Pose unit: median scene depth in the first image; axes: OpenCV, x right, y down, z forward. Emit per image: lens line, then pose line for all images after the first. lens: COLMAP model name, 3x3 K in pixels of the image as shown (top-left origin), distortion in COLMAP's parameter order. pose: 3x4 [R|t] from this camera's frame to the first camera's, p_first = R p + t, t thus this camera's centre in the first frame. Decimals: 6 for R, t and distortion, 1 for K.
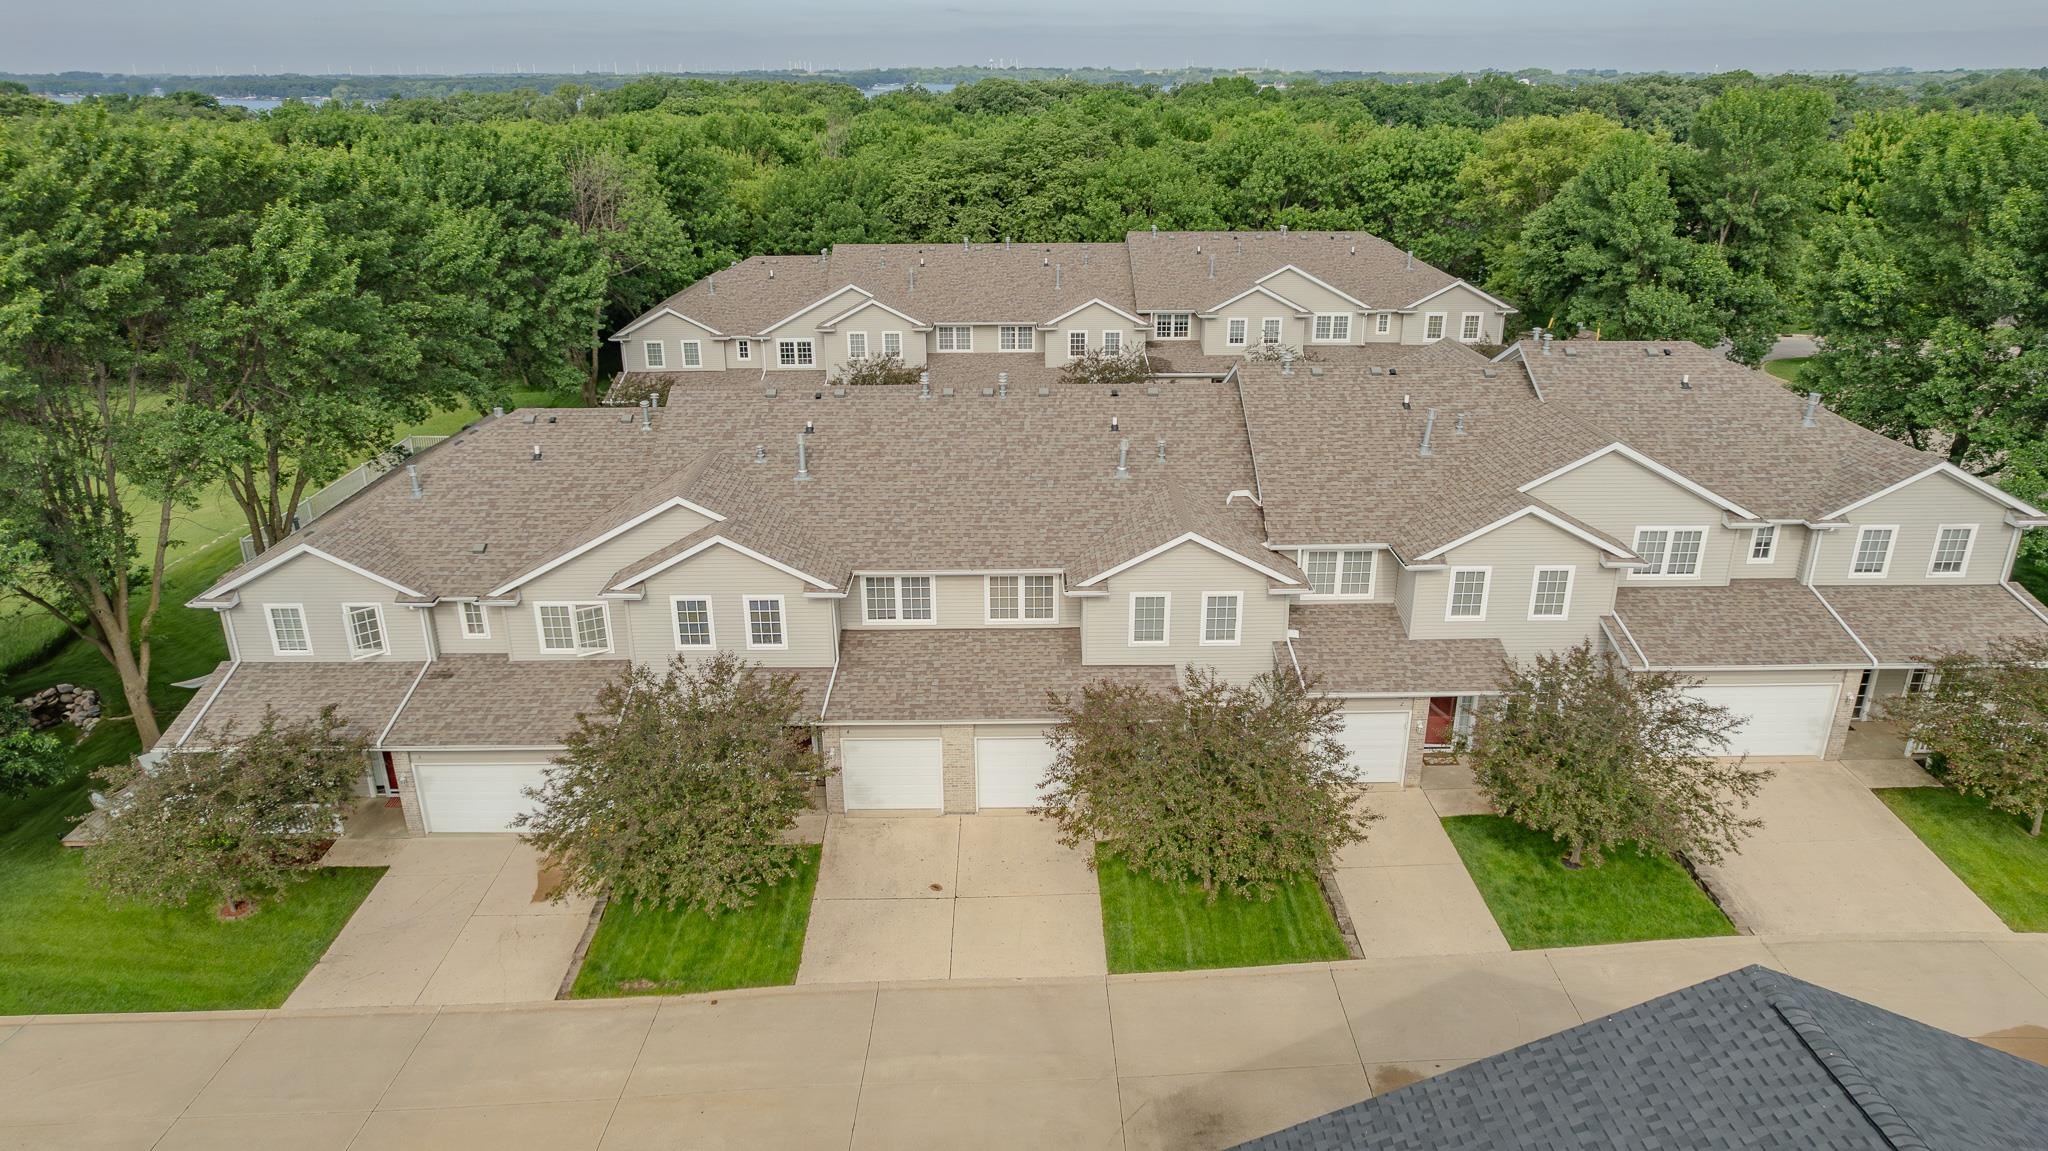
lens RADIAL K [[1310.7, 0, 1024.0], [0, 1310.7, 575.5], [0, 0, 1]] dist [-0.071850, 0.071901]
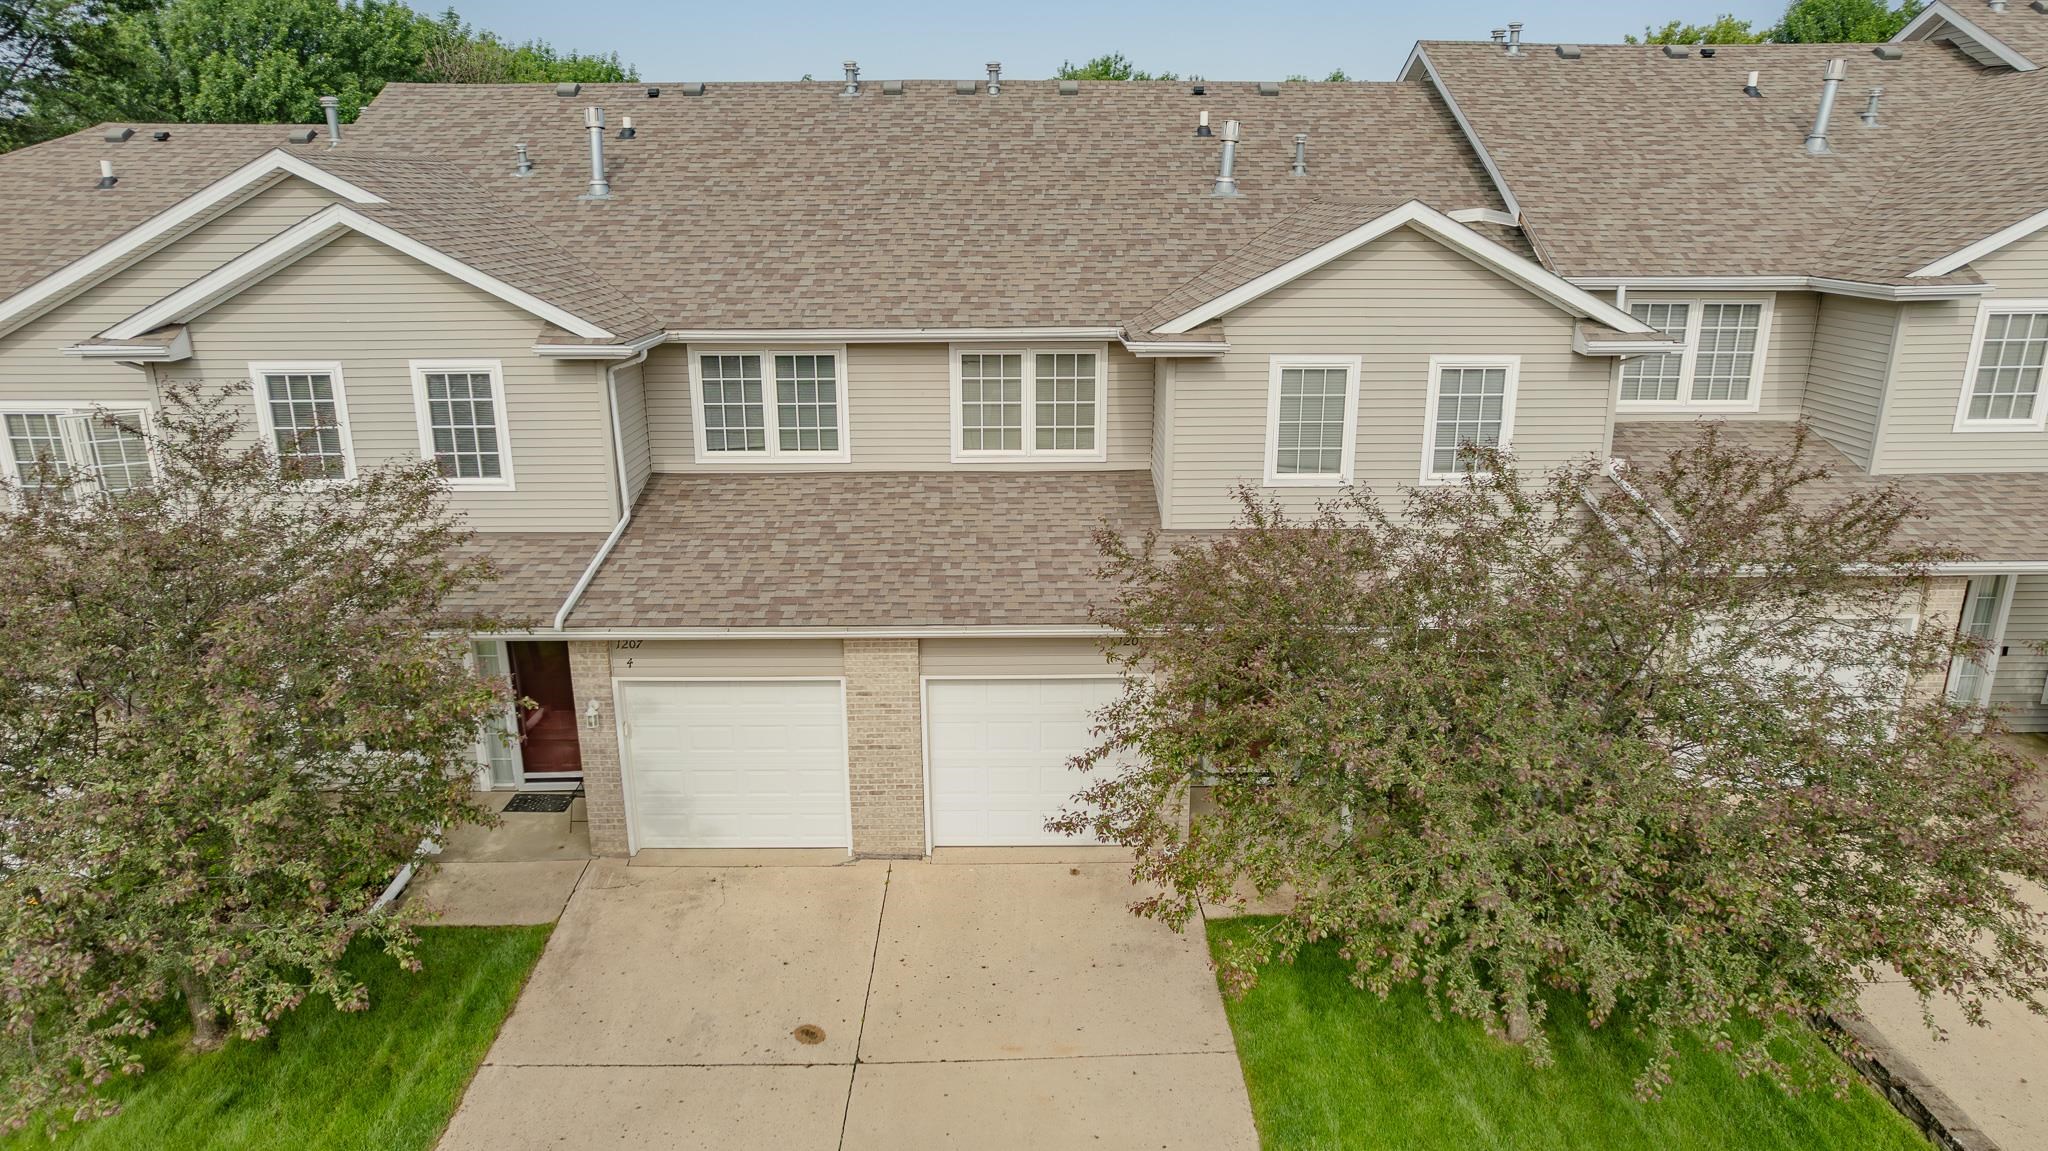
lens RADIAL K [[1310.7, 0, 1024.0], [0, 1310.7, 575.5], [0, 0, 1]] dist [-0.071850, 0.071901]
pose [[0.999999, 0.000753, -0.000699, -0.003210], [-0.000810, 0.996374, -0.085083, 0.120073], [0.000633, 0.085084, 0.996374, 0.534129]]
